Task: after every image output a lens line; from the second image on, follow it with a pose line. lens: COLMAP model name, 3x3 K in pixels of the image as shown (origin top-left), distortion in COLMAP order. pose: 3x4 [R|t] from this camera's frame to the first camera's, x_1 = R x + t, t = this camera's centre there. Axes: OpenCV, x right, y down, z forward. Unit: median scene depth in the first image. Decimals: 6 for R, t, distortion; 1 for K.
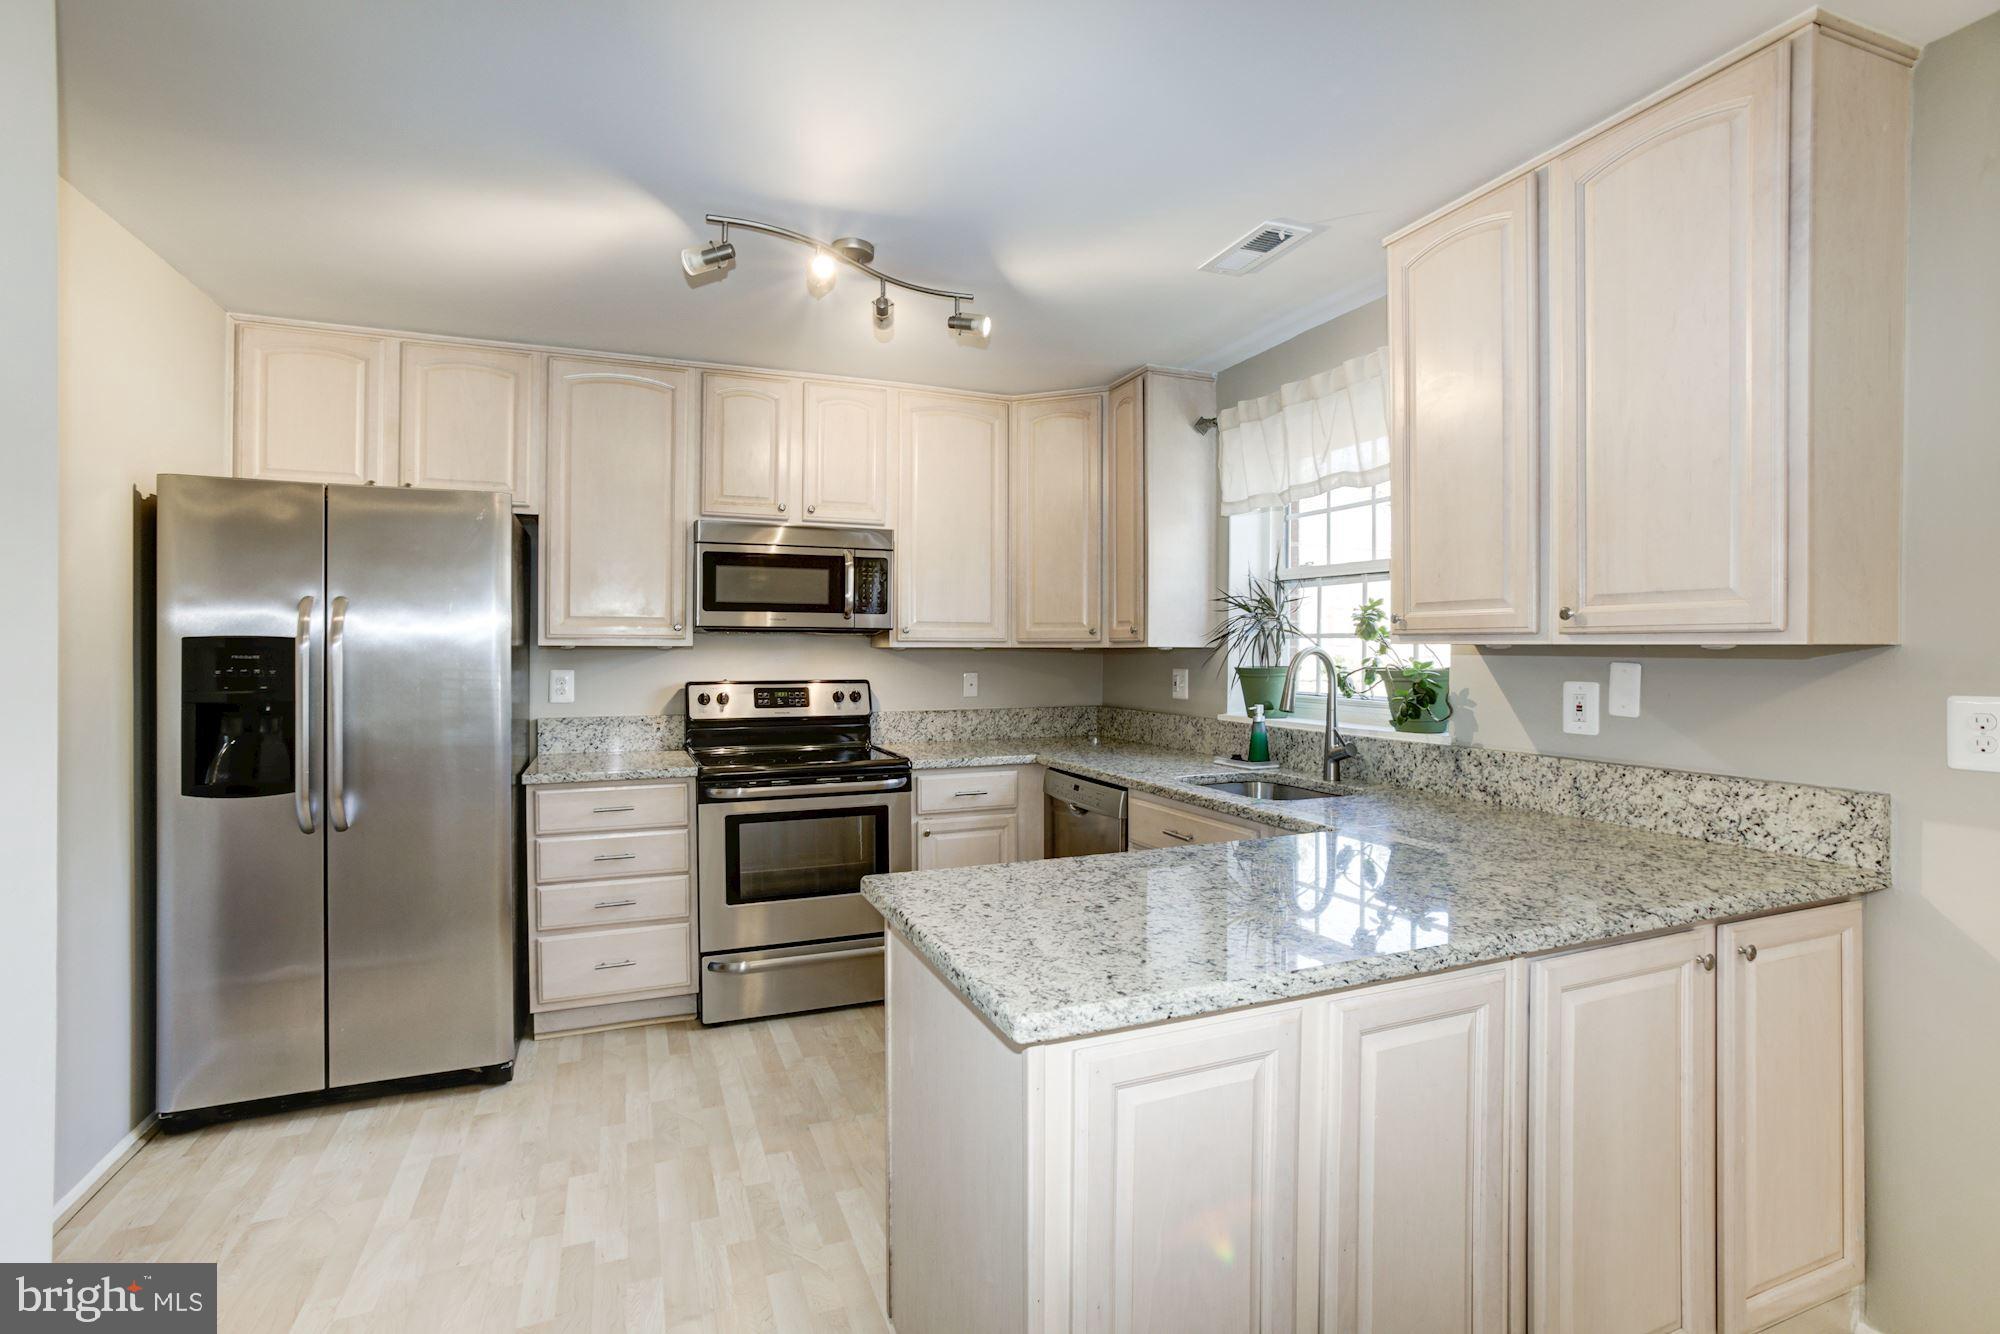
lens RADIAL K [[930.1, 0, 978.1], [0, 930.1, 650.0], [0, 0, 1]] dist [-0.058525, 0.032770]
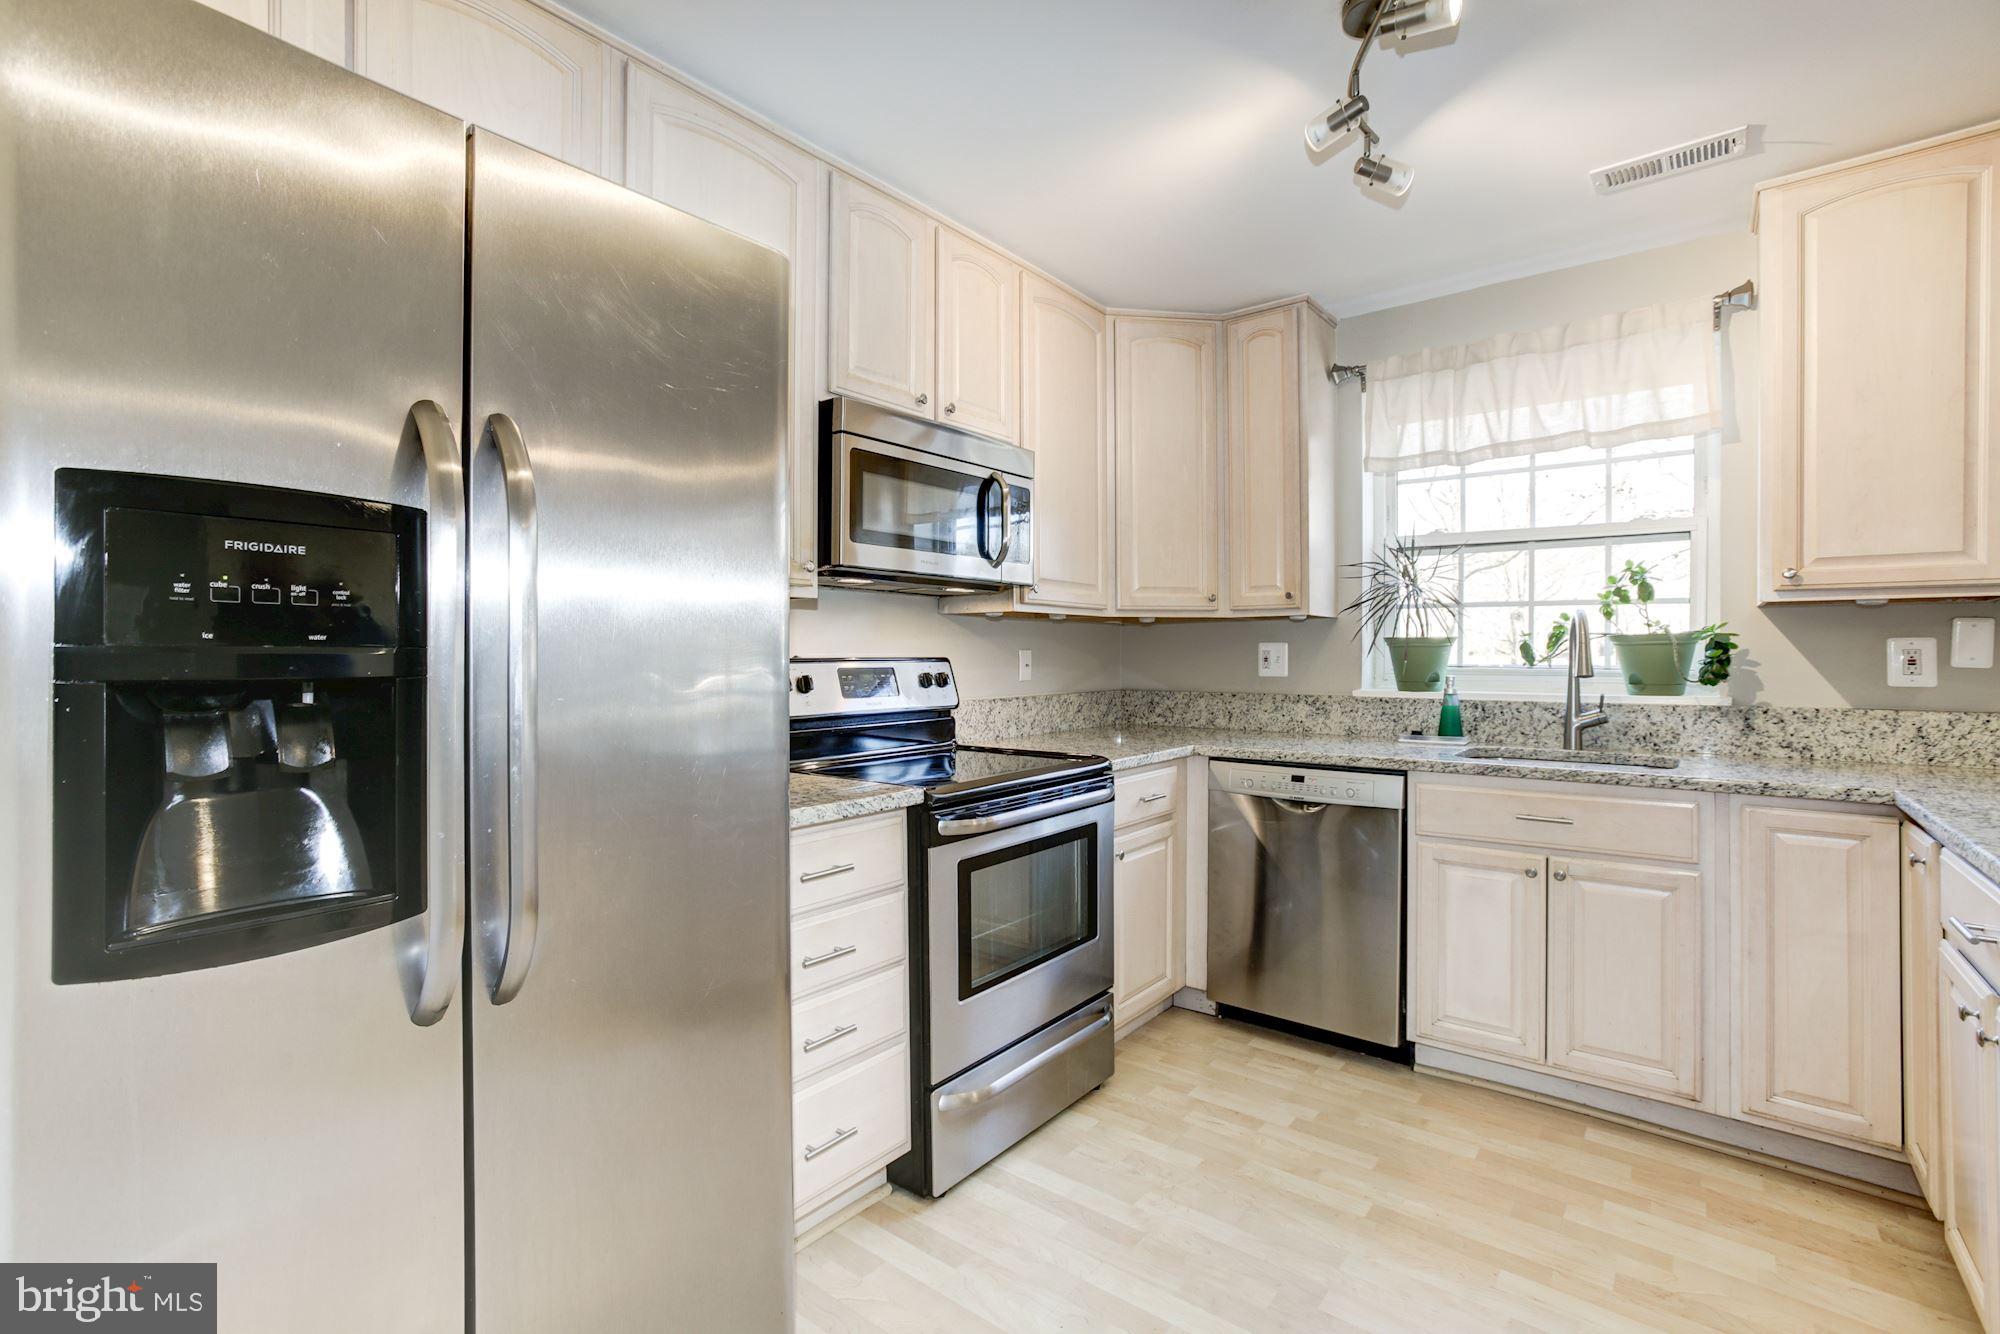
lens RADIAL K [[930.1, 0, 978.1], [0, 930.1, 650.0], [0, 0, 1]] dist [-0.058525, 0.032770]
pose [[0.869280, 0.001142, 0.494319, -0.549347], [0.001536, 0.999986, -0.005012, 0.036000], [-0.494318, 0.005116, 0.869266, 0.418575]]
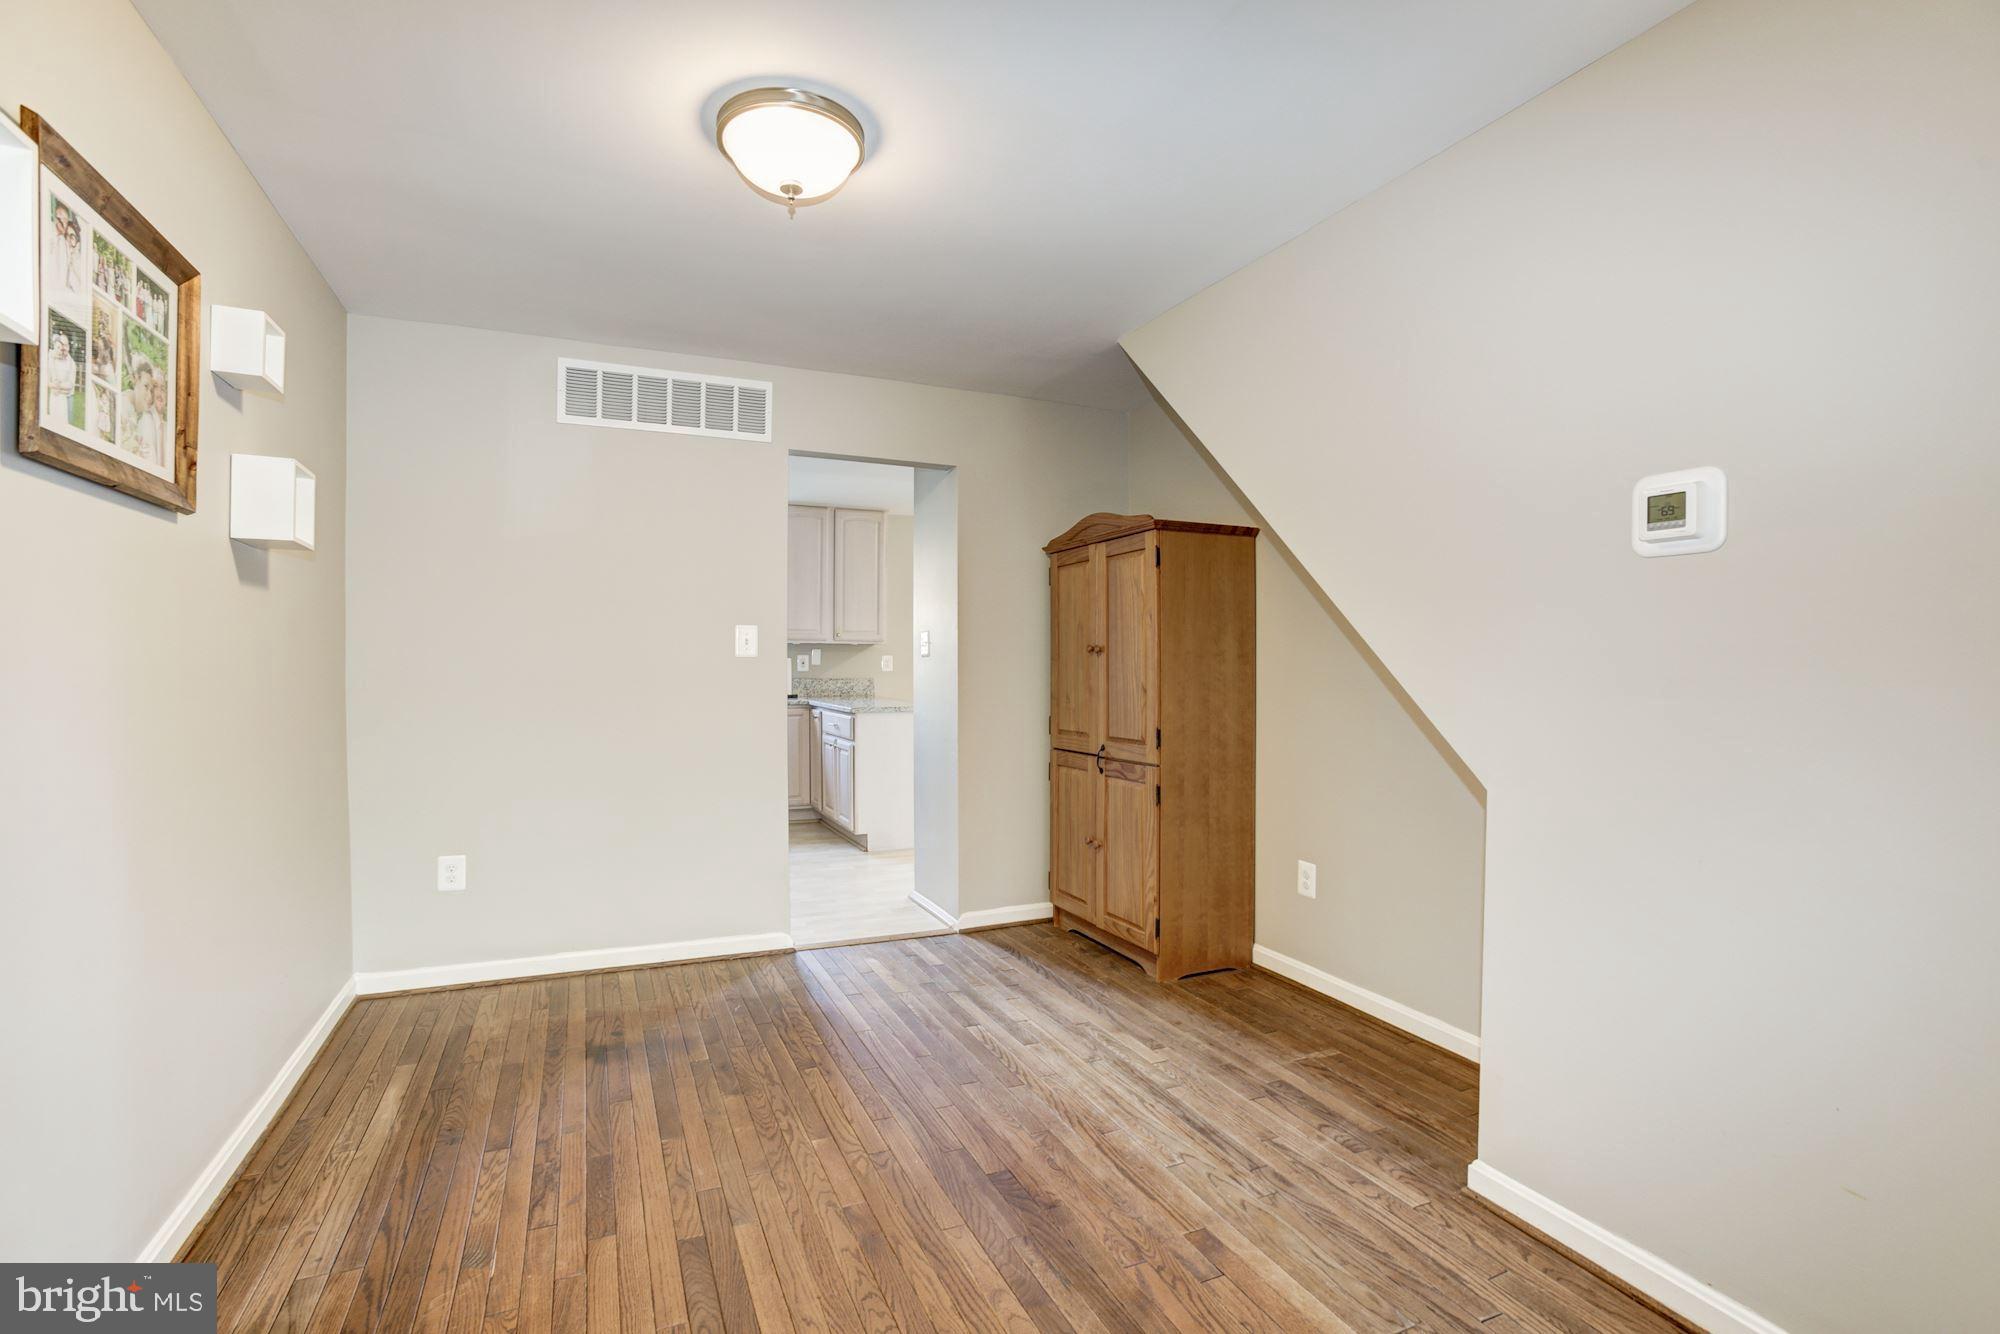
lens RADIAL K [[930.1, 0, 978.1], [0, 930.1, 650.0], [0, 0, 1]] dist [-0.058525, 0.032770]
pose [[-0.043996, 0.008670, 0.998994, -1.807909], [0.000043, 0.999962, -0.008676, 0.031564], [-0.999032, -0.000339, -0.043995, 0.353345]]
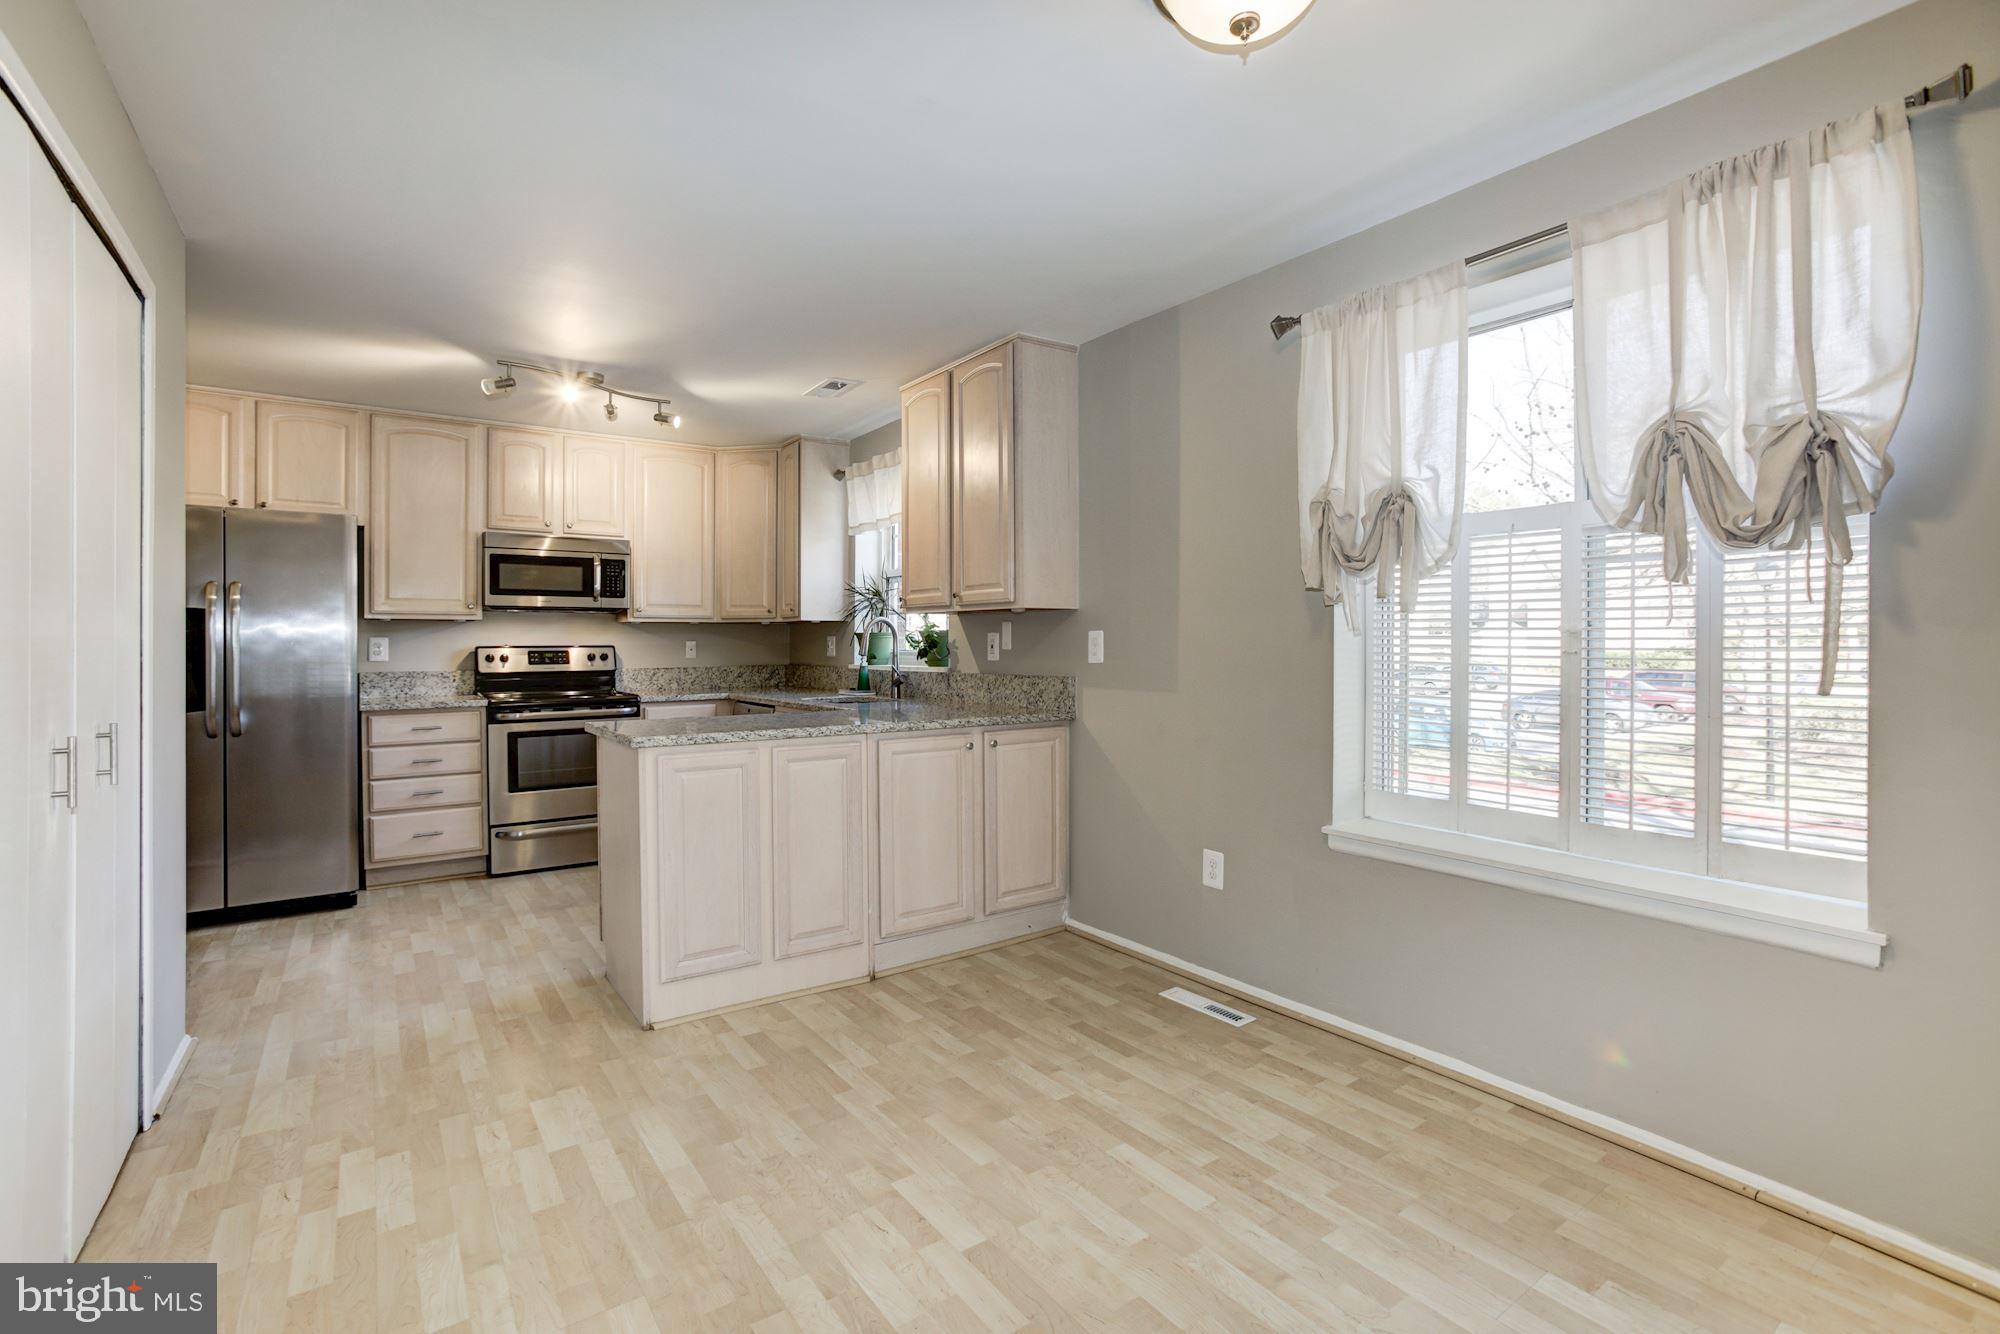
lens RADIAL K [[930.1, 0, 978.1], [0, 930.1, 650.0], [0, 0, 1]] dist [-0.058525, 0.032770]
pose [[0.976265, -0.004108, 0.216540, 0.143989], [0.003342, 0.999987, 0.003905, 0.042960], [-0.216553, -0.003088, 0.976266, -0.593467]]
